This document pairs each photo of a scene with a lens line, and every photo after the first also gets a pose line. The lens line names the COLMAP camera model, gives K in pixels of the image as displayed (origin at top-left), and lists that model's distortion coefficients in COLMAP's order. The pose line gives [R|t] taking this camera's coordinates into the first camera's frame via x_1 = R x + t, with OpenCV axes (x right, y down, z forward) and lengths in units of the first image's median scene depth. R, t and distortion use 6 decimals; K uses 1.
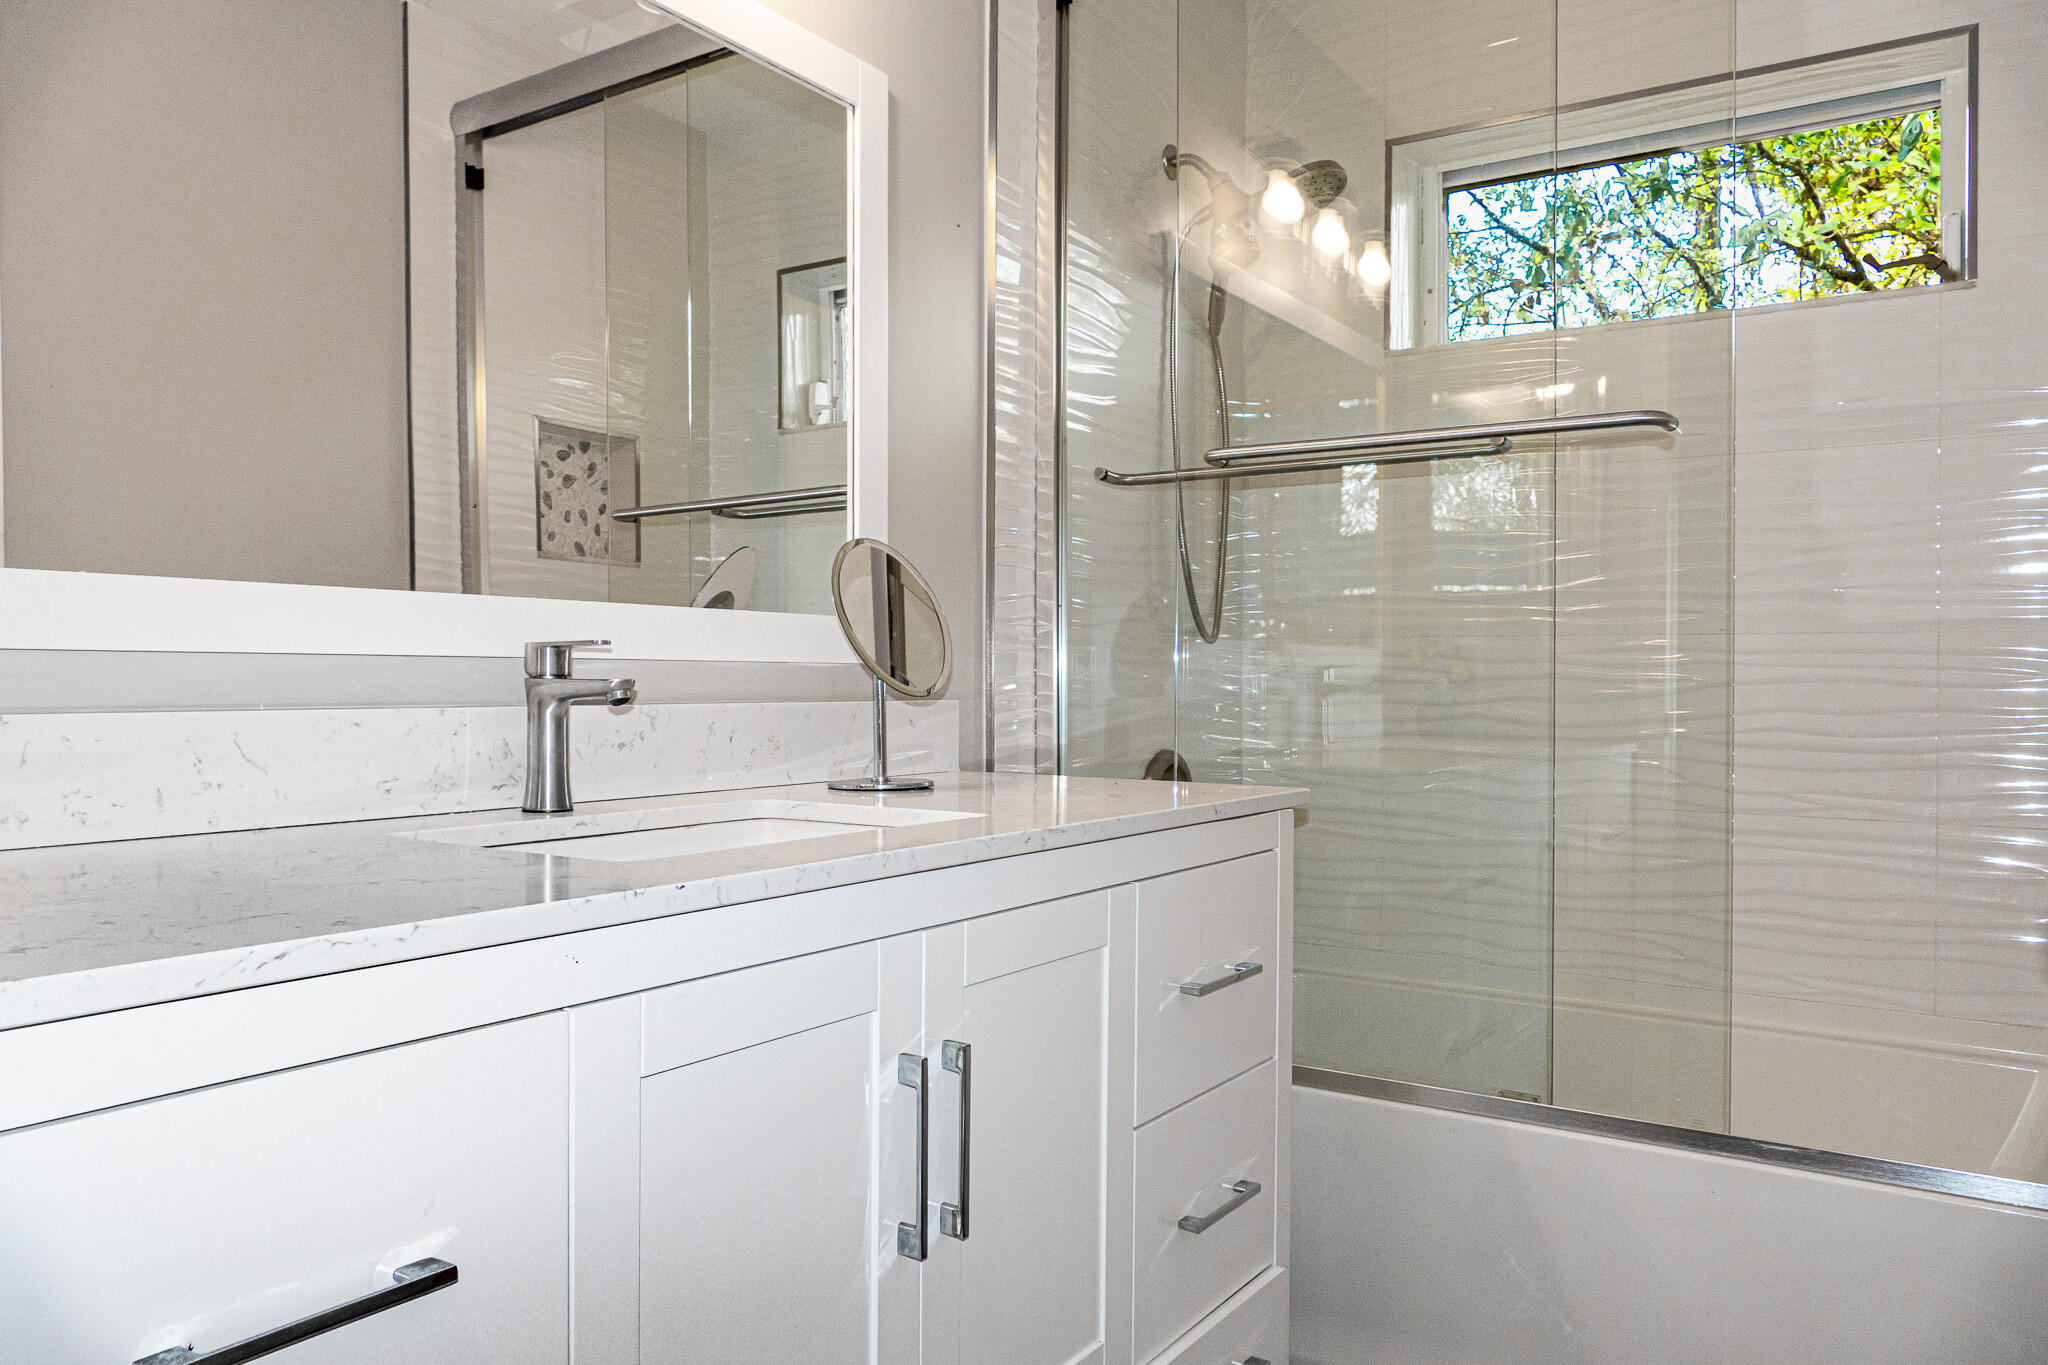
lens RADIAL K [[1462.7, 0, 1036.3], [0, 1462.7, 690.0], [0, 0, 1]] dist [-0.017615, 0.012720]
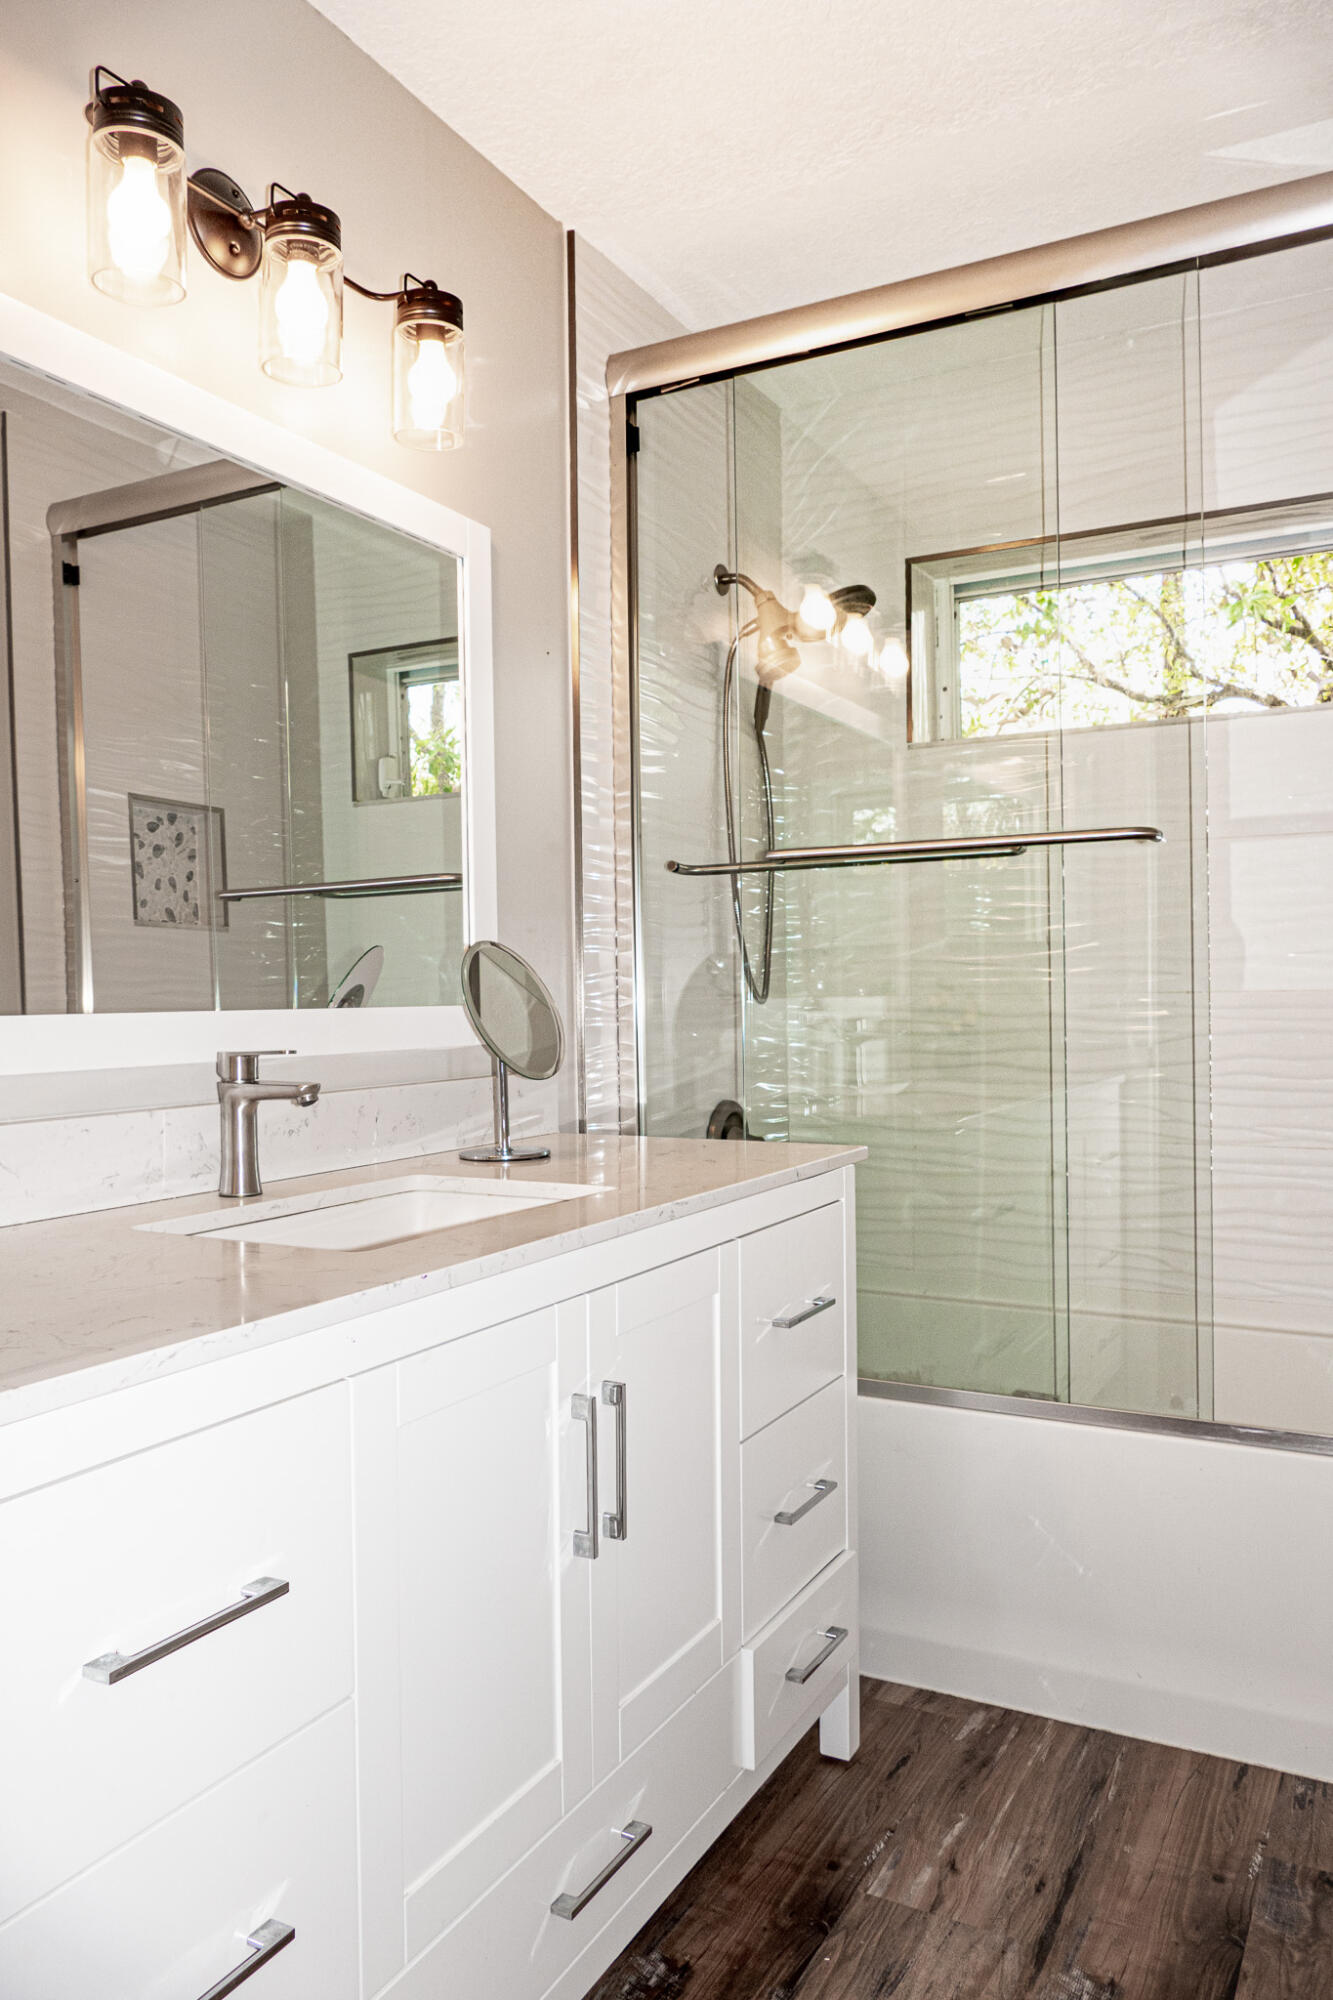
lens RADIAL K [[1428.4, 0, 658.9], [0, 1428.4, 996.2], [0, 0, 1]] dist [-0.017615, 0.012720]
pose [[0.996372, -0.016241, 0.083542, -0.059835], [0.016056, 0.999867, 0.002877, -0.047785], [-0.083578, -0.001525, 0.996500, -0.111809]]
